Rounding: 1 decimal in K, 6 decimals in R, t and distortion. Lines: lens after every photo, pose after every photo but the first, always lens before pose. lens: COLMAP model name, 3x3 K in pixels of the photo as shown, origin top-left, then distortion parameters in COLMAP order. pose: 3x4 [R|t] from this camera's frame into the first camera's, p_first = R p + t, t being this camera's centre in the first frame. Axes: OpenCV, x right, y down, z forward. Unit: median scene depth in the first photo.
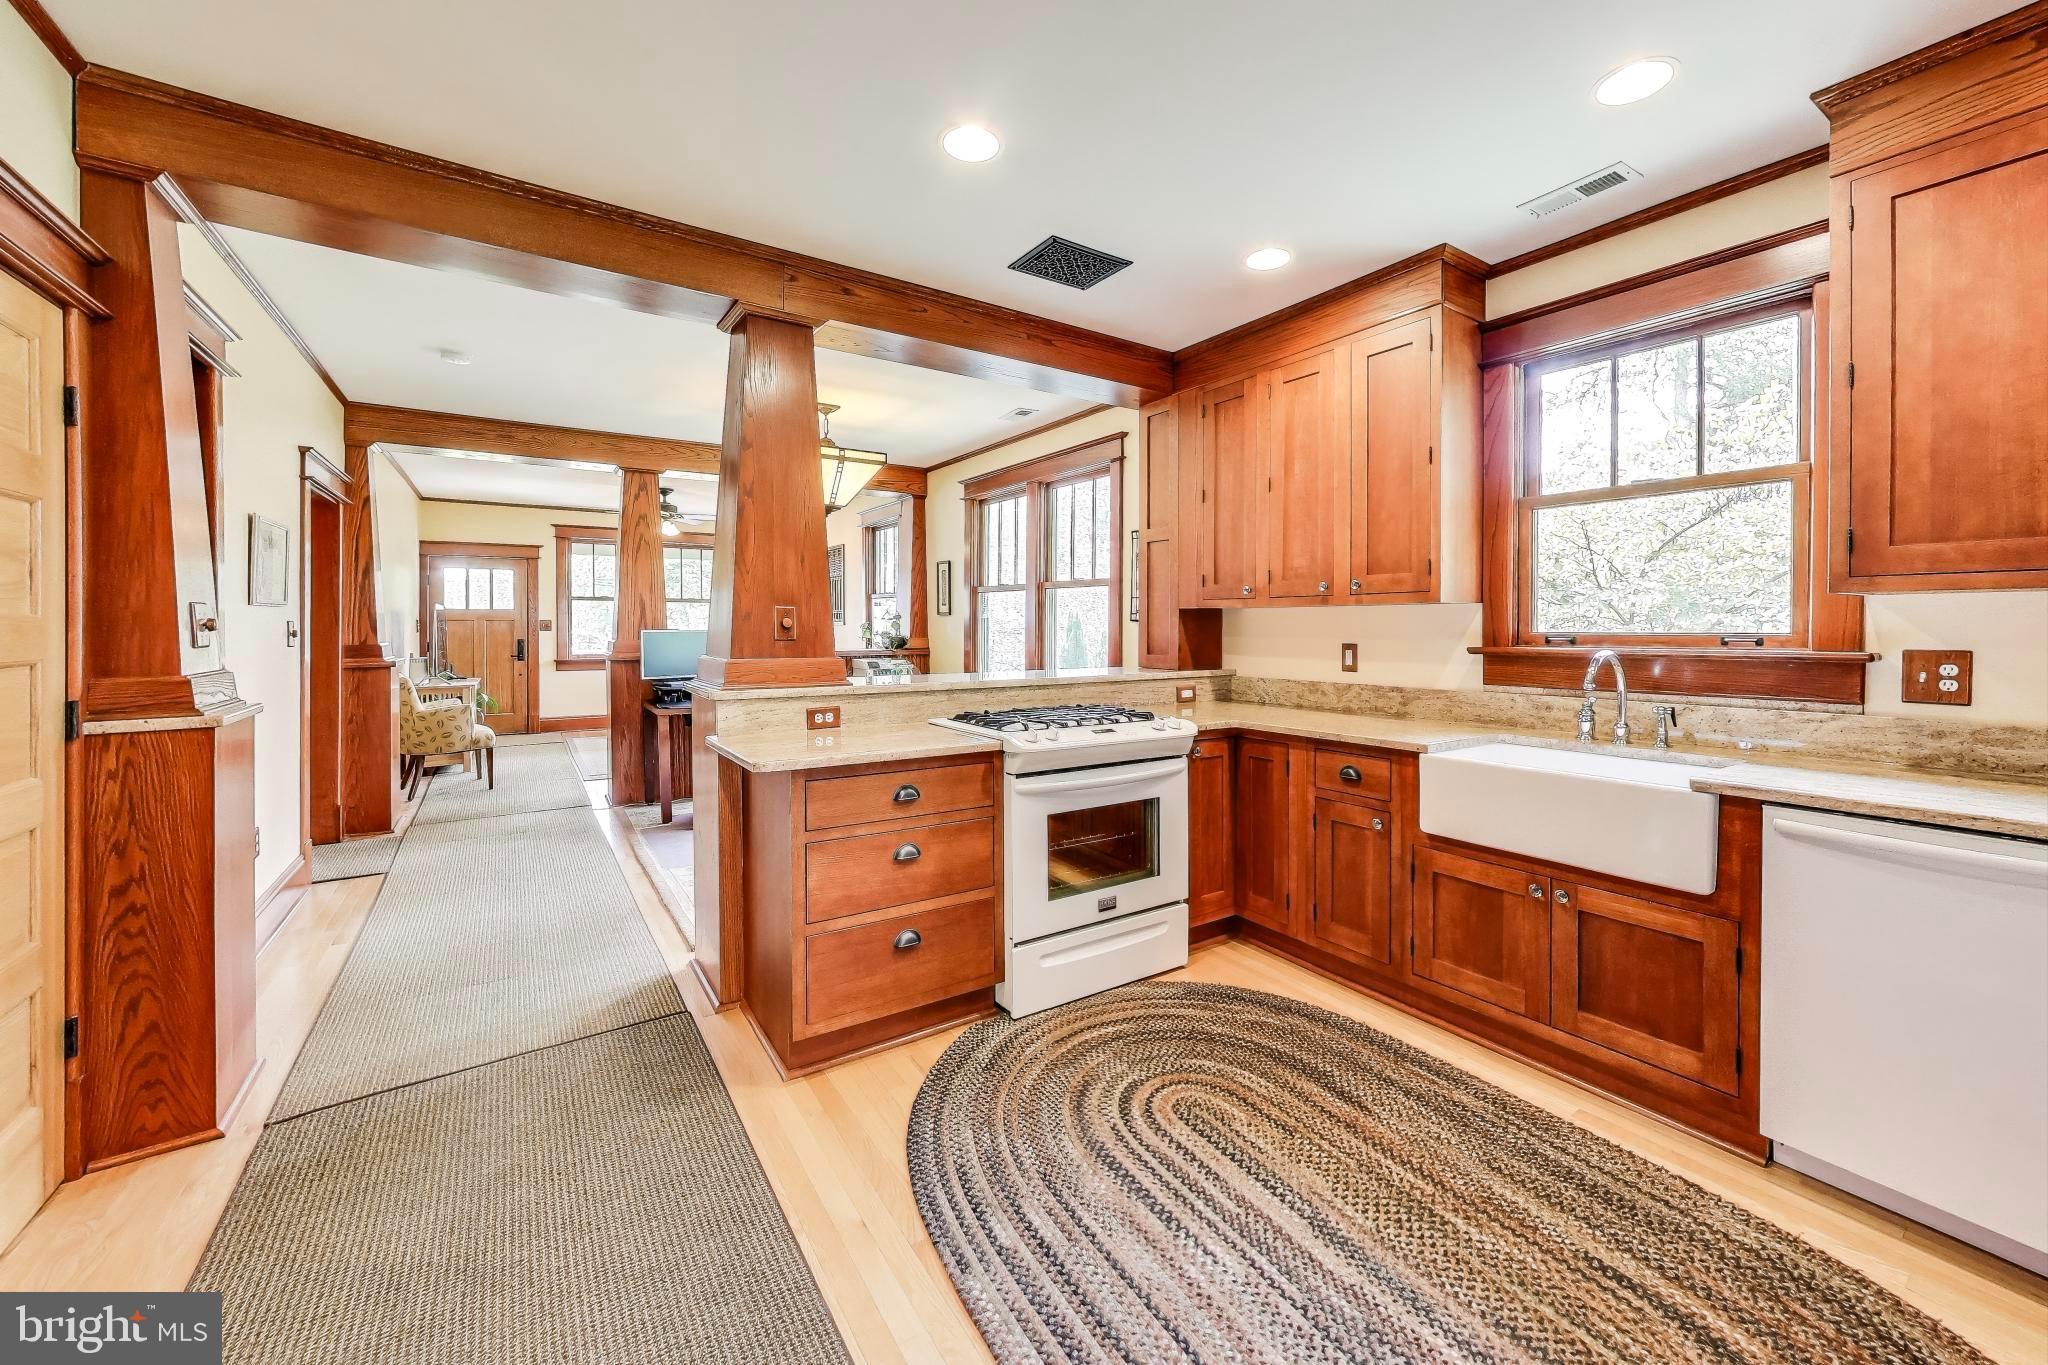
lens RADIAL K [[775.1, 0, 1113.3], [0, 775.1, 631.1], [0, 0, 1]] dist [-0.006368, 0.000396]
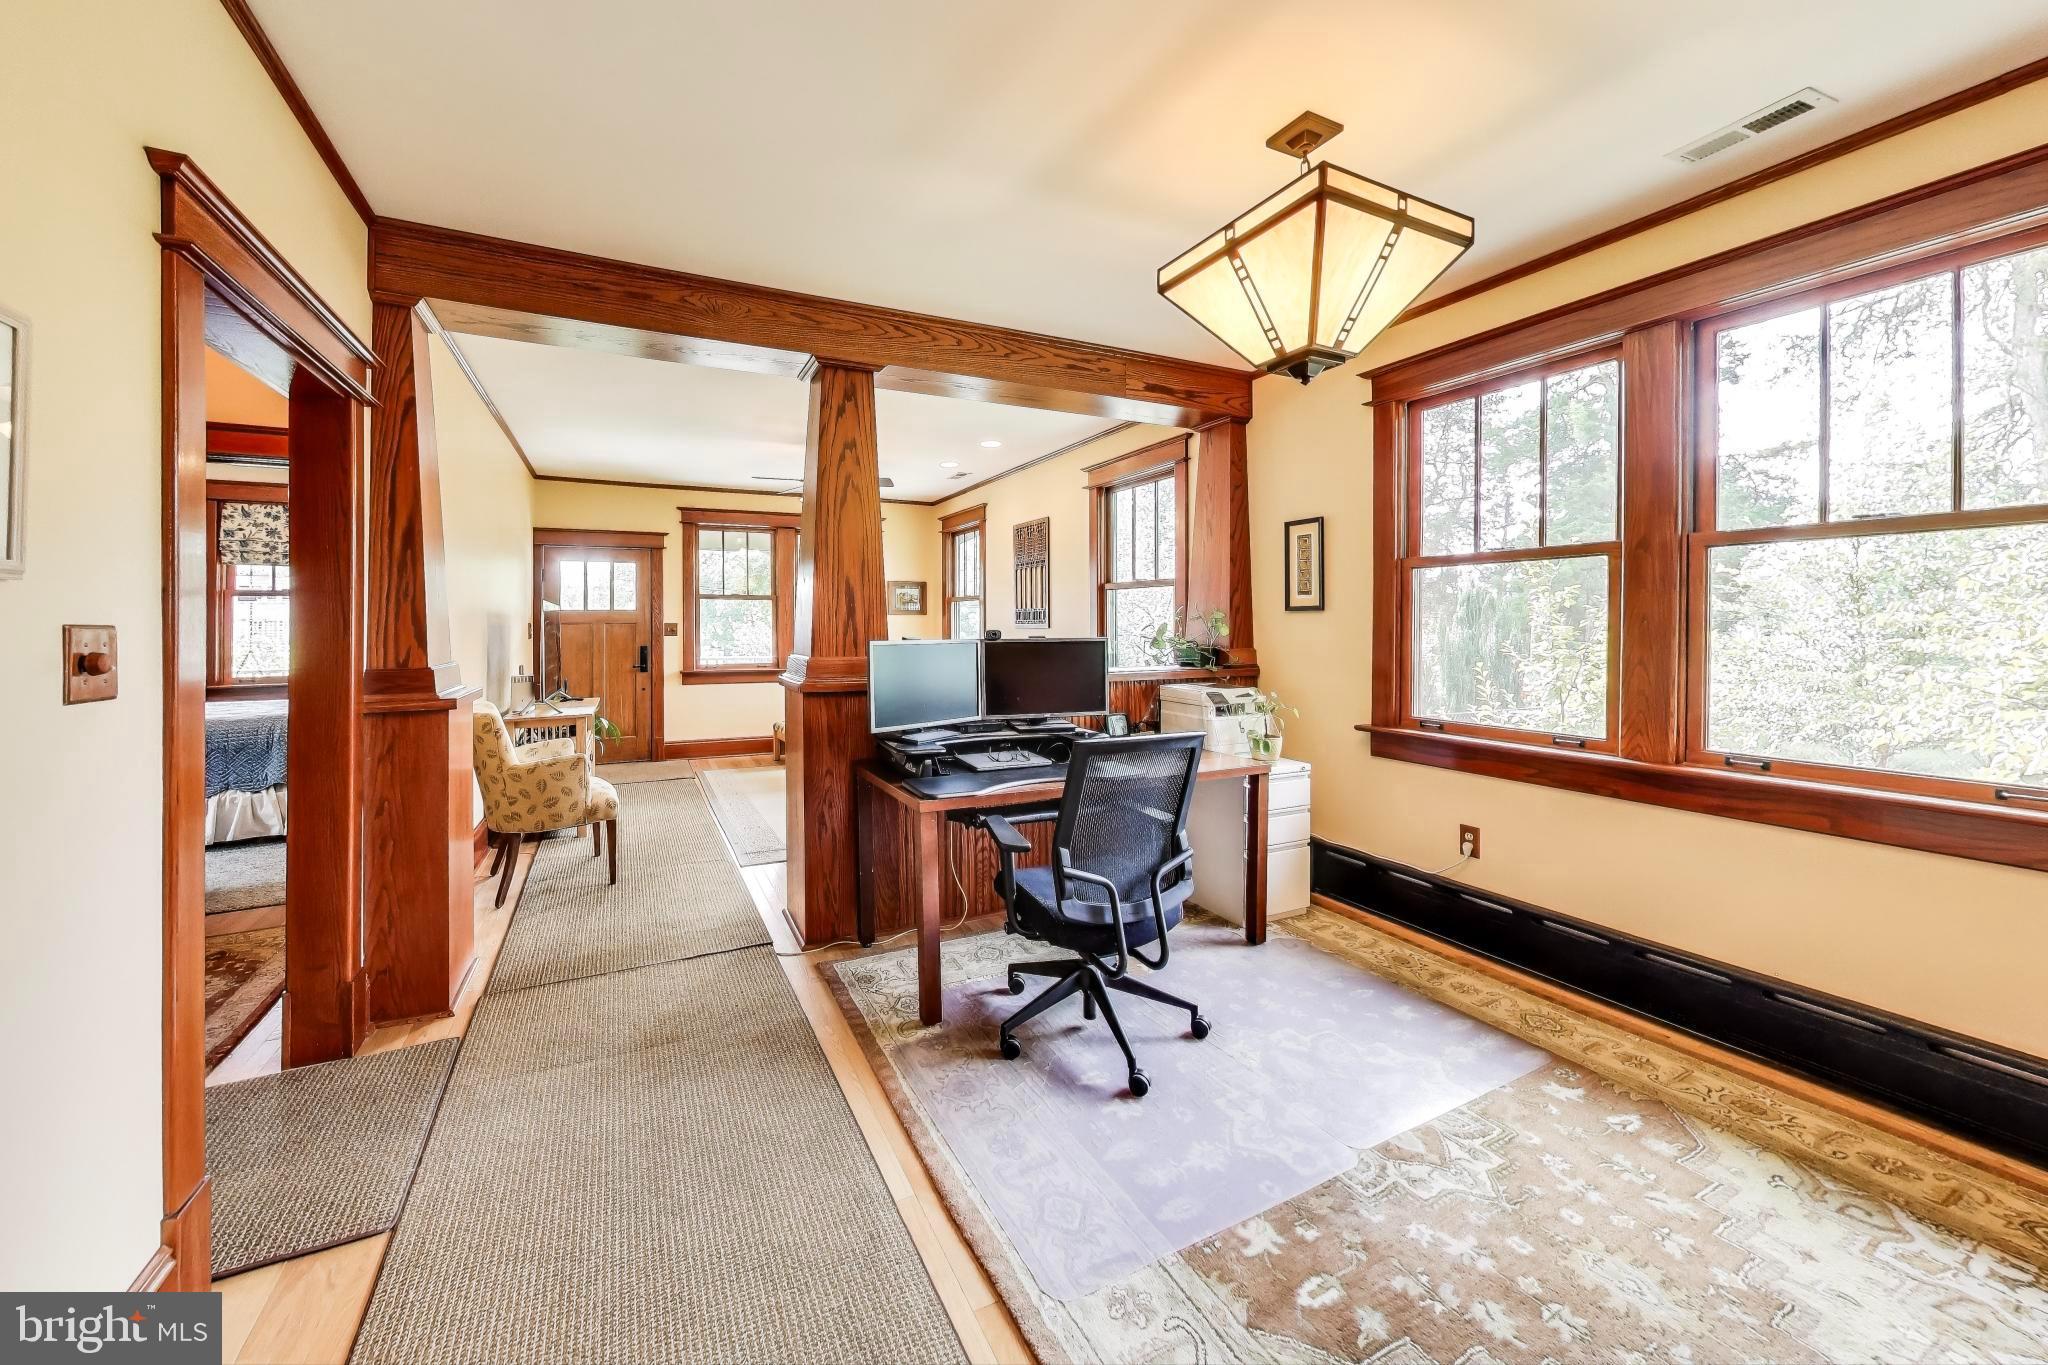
lens RADIAL K [[775.1, 0, 1067.2], [0, 775.1, 626.1], [0, 0, 1]] dist [-0.006368, 0.000396]
pose [[0.989689, -0.004928, -0.143145, -0.216052], [0.003789, 0.999959, -0.008228, -0.002760], [0.143180, 0.007601, 0.989668, 0.264475]]
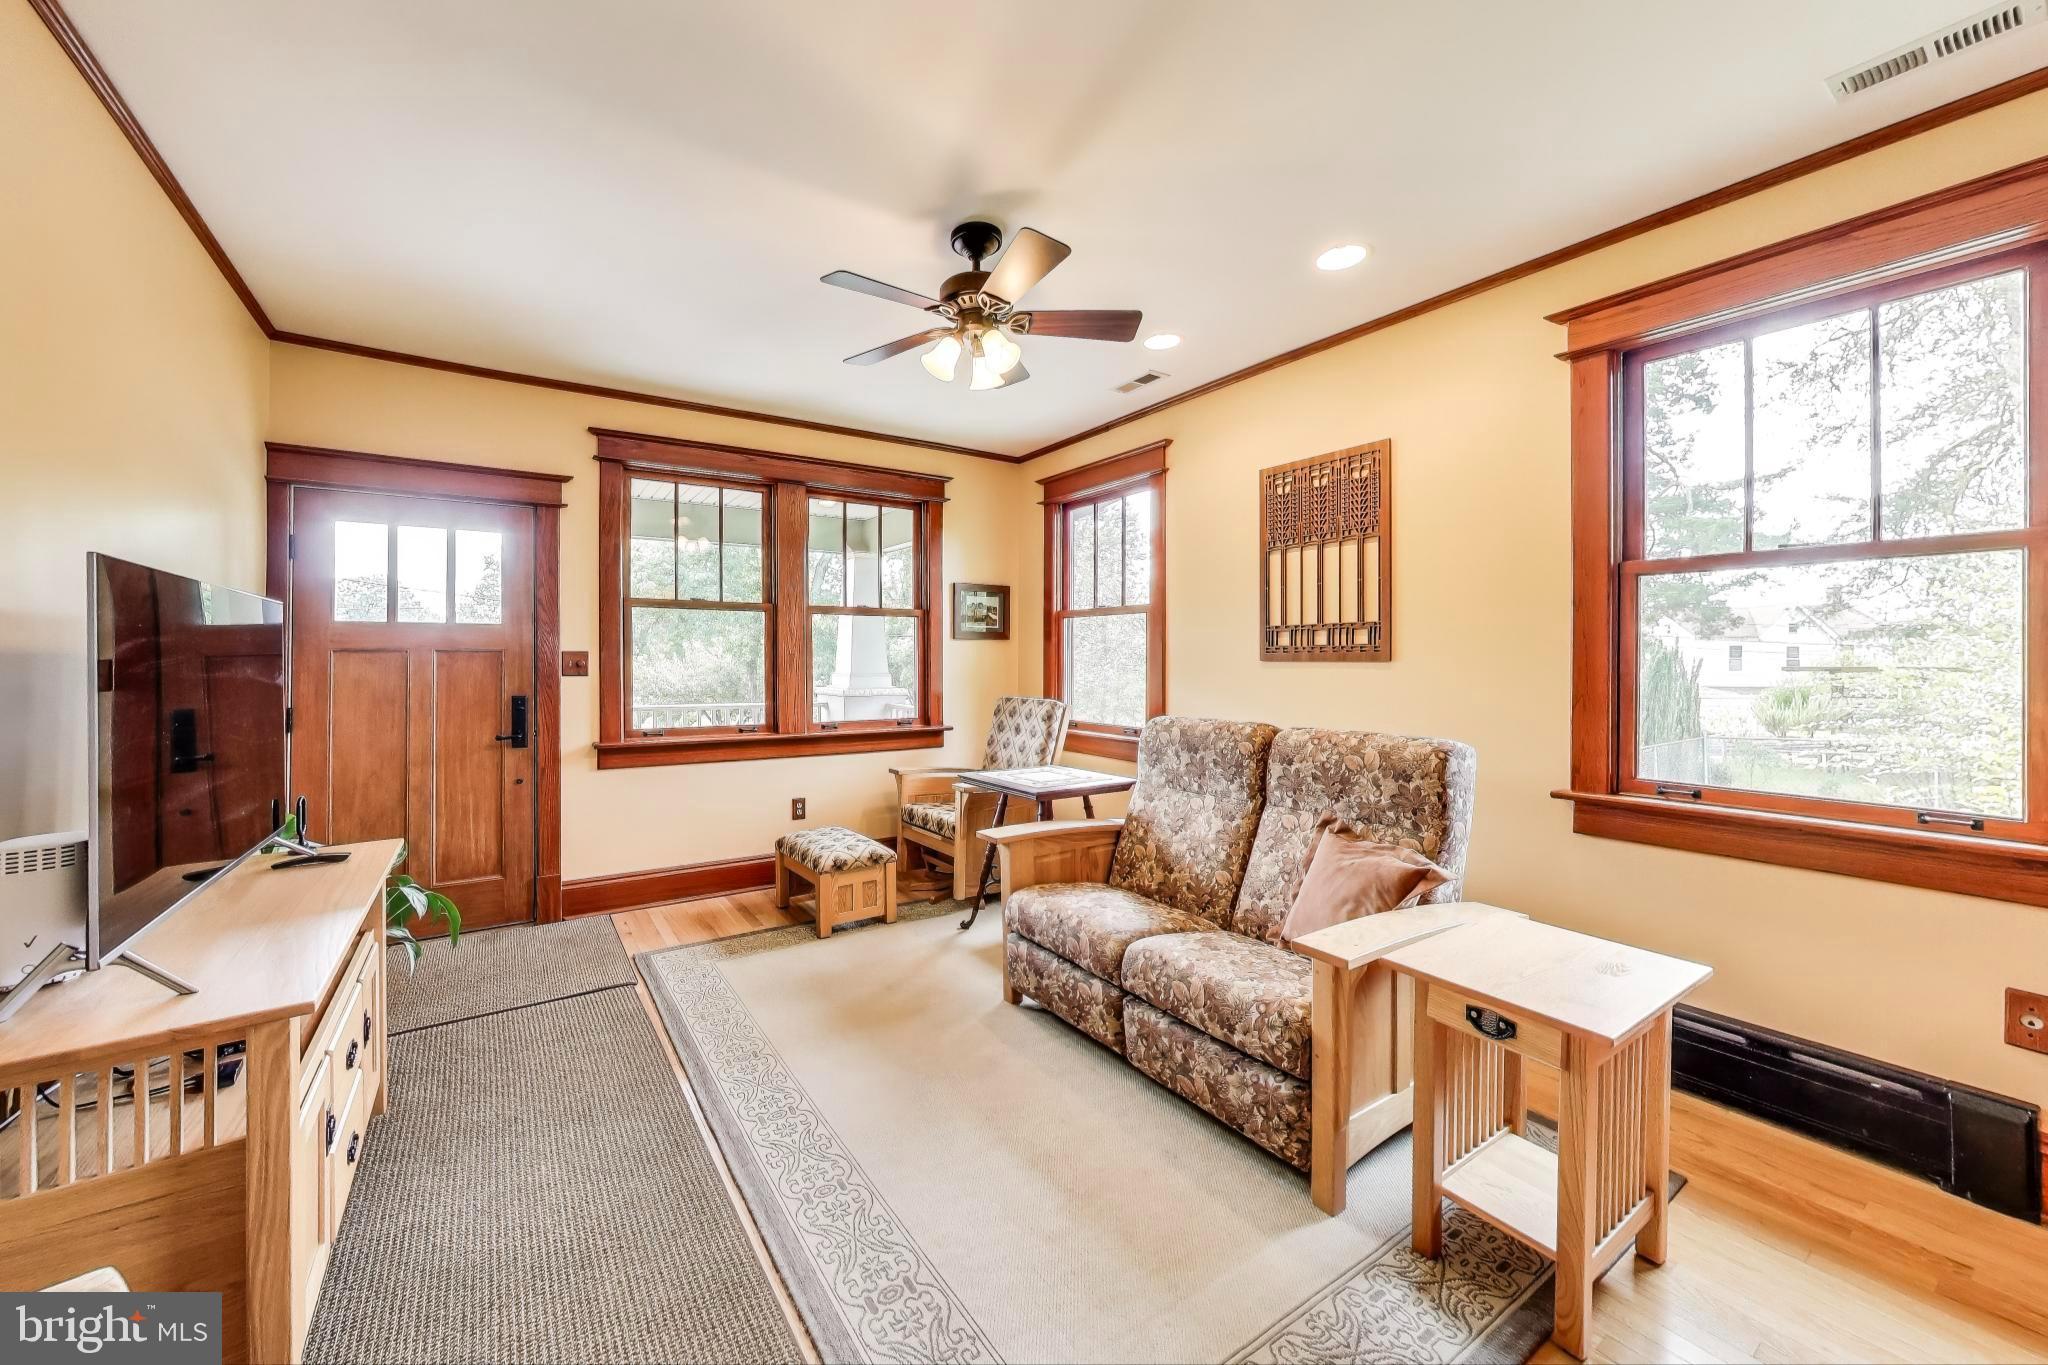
lens RADIAL K [[775.1, 0, 1046.3], [0, 775.1, 648.9], [0, 0, 1]] dist [-0.006368, 0.000396]
pose [[0.999457, -0.008027, -0.031965, -0.508428], [0.007467, 0.999817, -0.017591, -0.007321], [0.032100, 0.017342, 0.999334, 0.640468]]
